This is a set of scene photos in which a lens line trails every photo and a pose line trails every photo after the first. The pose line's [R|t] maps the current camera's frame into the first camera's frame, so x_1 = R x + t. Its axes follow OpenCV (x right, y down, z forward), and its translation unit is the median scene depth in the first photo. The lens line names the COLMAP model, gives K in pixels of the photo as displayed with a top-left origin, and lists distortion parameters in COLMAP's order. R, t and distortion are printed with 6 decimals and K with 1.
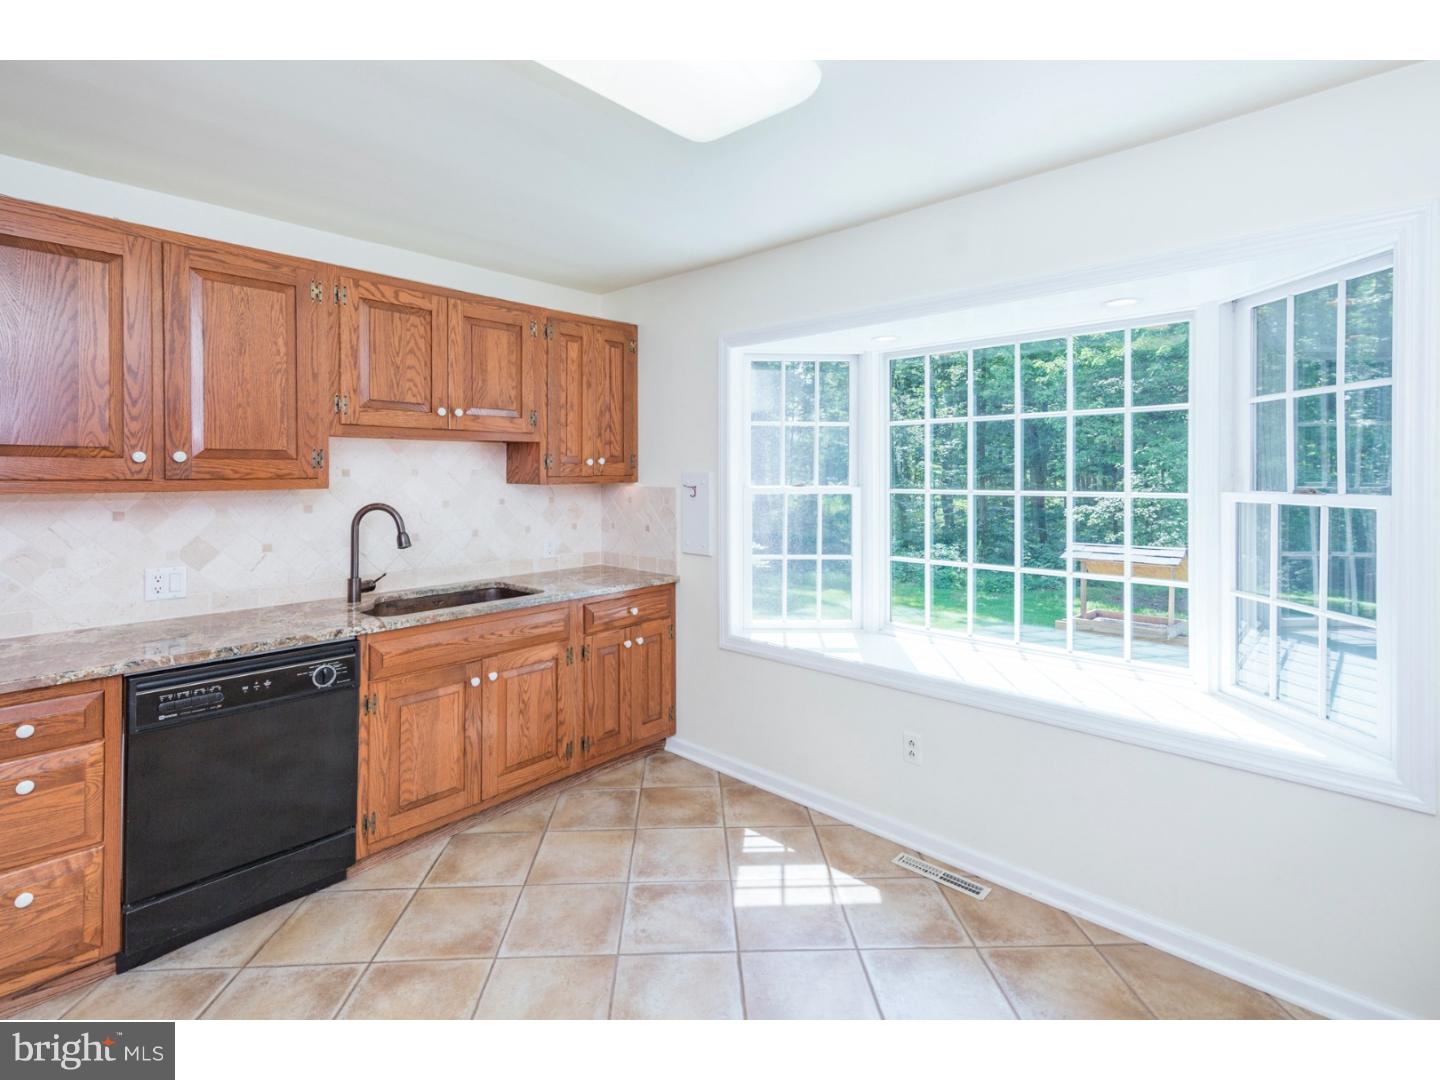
lens RADIAL K [[681.1, 0, 717.0], [0, 681.1, 479.3], [0, 0, 1]] dist [0.020921, -0.000096]
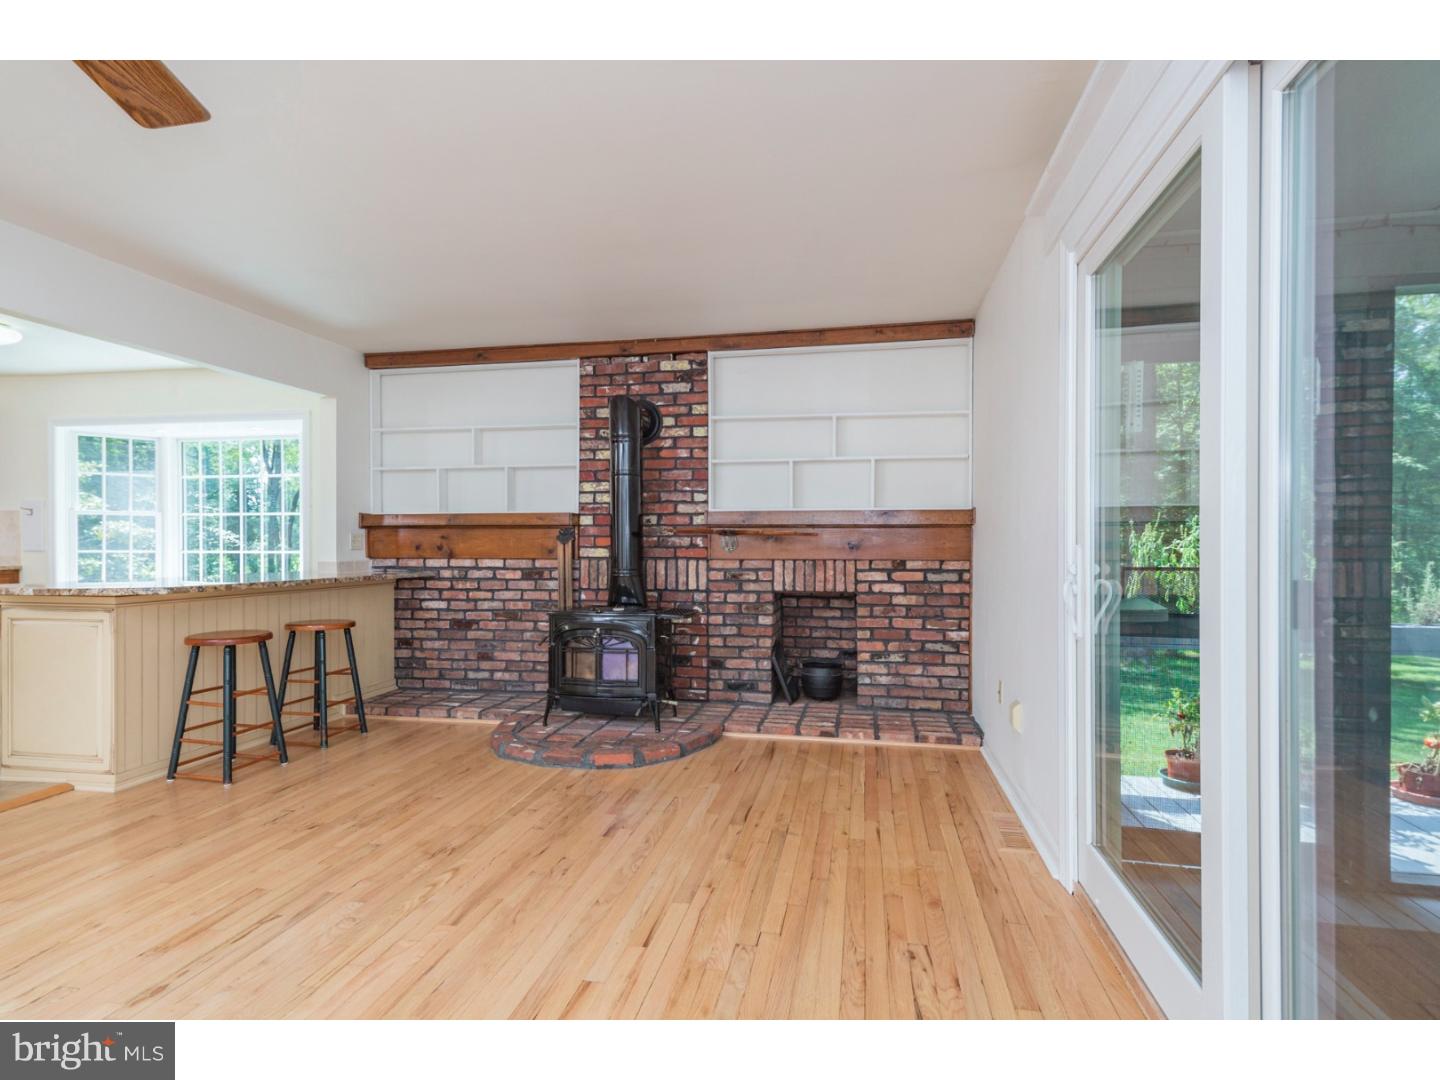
lens RADIAL K [[689.7, 0, 710.7], [0, 689.7, 550.4], [0, 0, 1]] dist [0.026444, -0.000037]
pose [[0.851723, -0.003122, 0.523983, 0.602815], [0.000921, 0.999990, 0.004461, 0.132138], [-0.523991, -0.003317, 0.851717, -1.646129]]
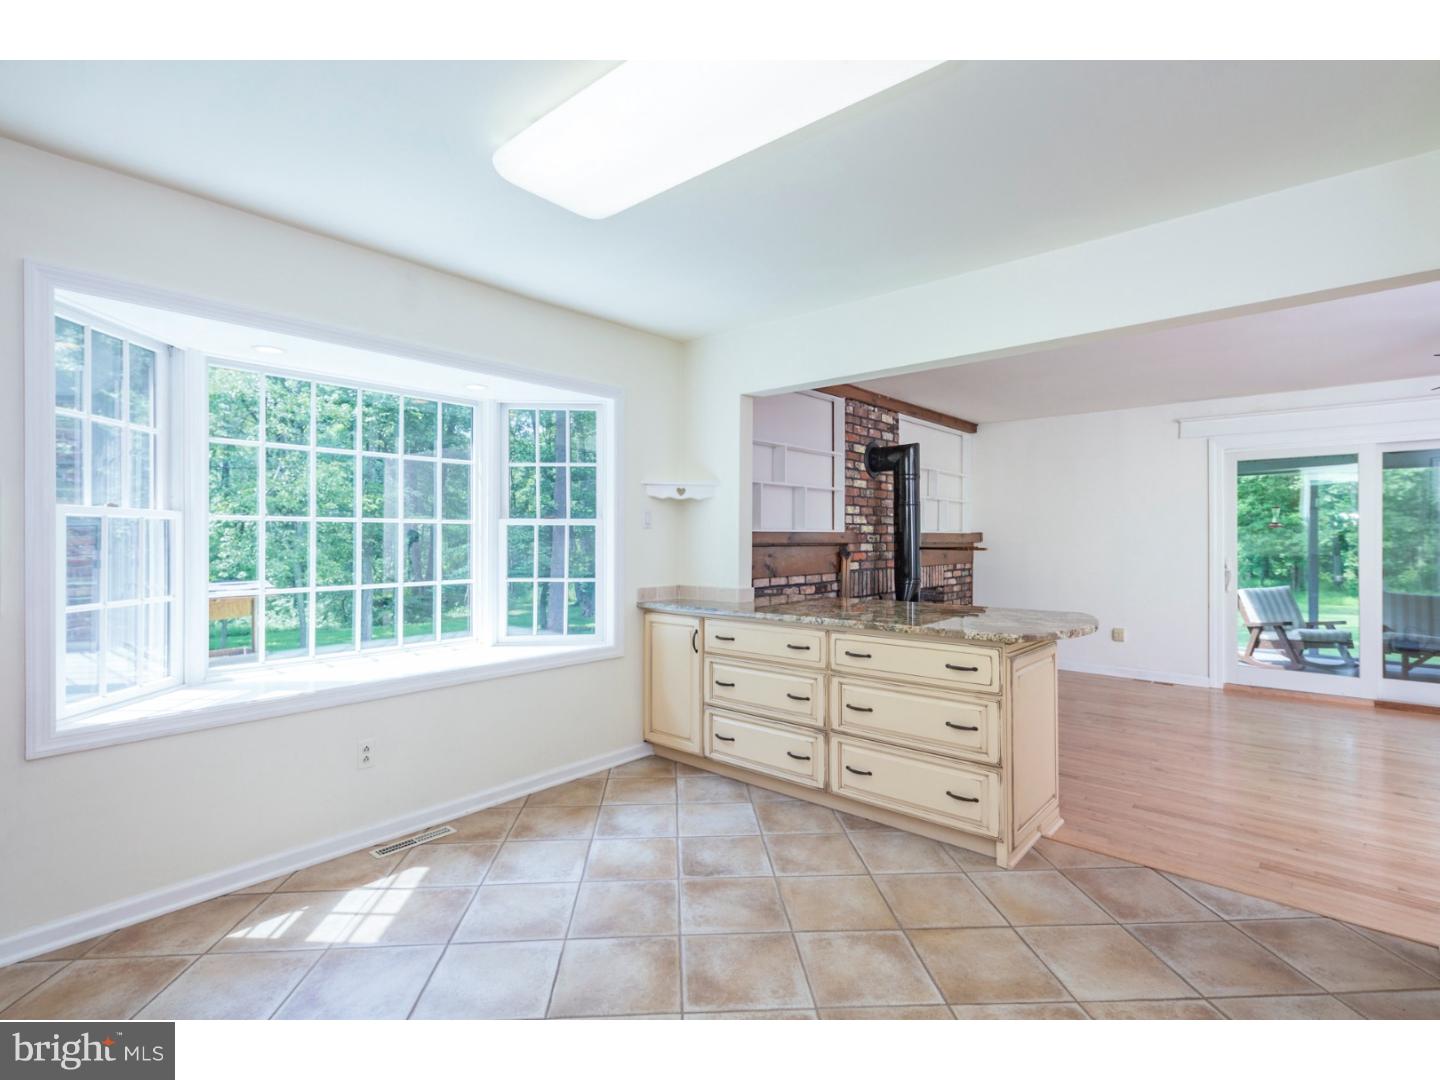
lens RADIAL K [[689.7, 0, 710.7], [0, 689.7, 550.4], [0, 0, 1]] dist [0.026444, -0.000037]
pose [[-0.012691, -0.011081, 0.999858, -0.791888], [0.012077, 0.999864, 0.011235, 0.069964], [-0.999847, 0.012218, -0.012556, 0.469206]]
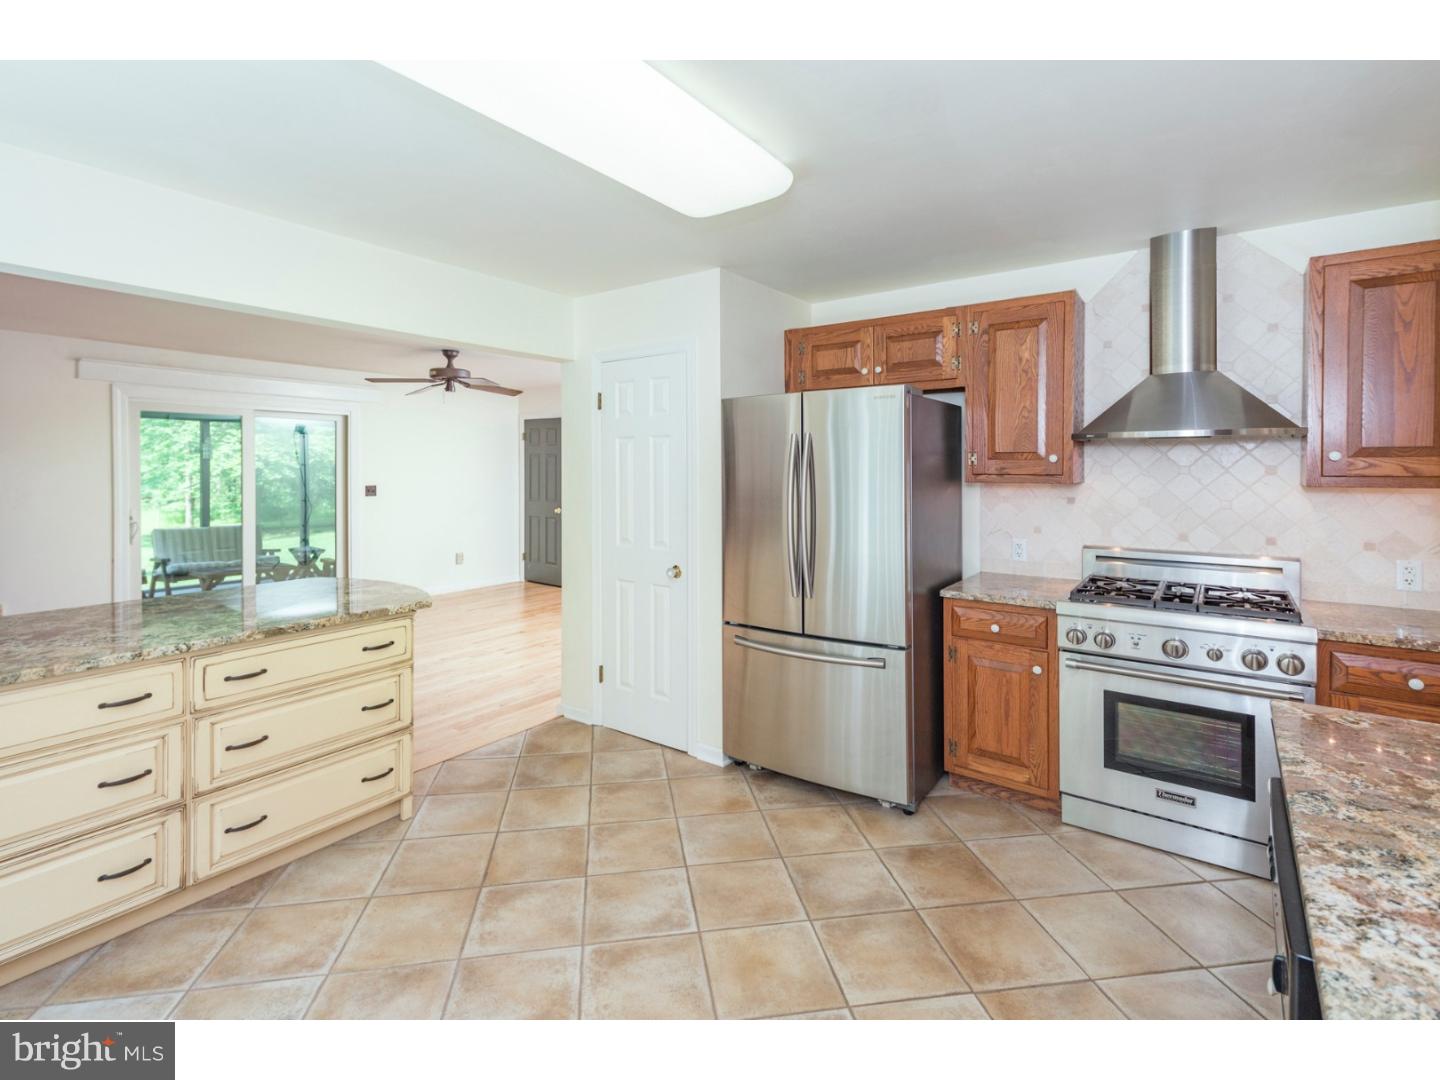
lens RADIAL K [[690.0, 0, 726.5], [0, 690.0, 481.4], [0, 0, 1]] dist [0.014383, -0.000812]
pose [[-0.991928, 0.000744, -0.126804, -0.156179], [-0.003235, 0.999509, 0.031169, -0.018759], [0.126765, 0.031328, -0.991438, 1.160578]]
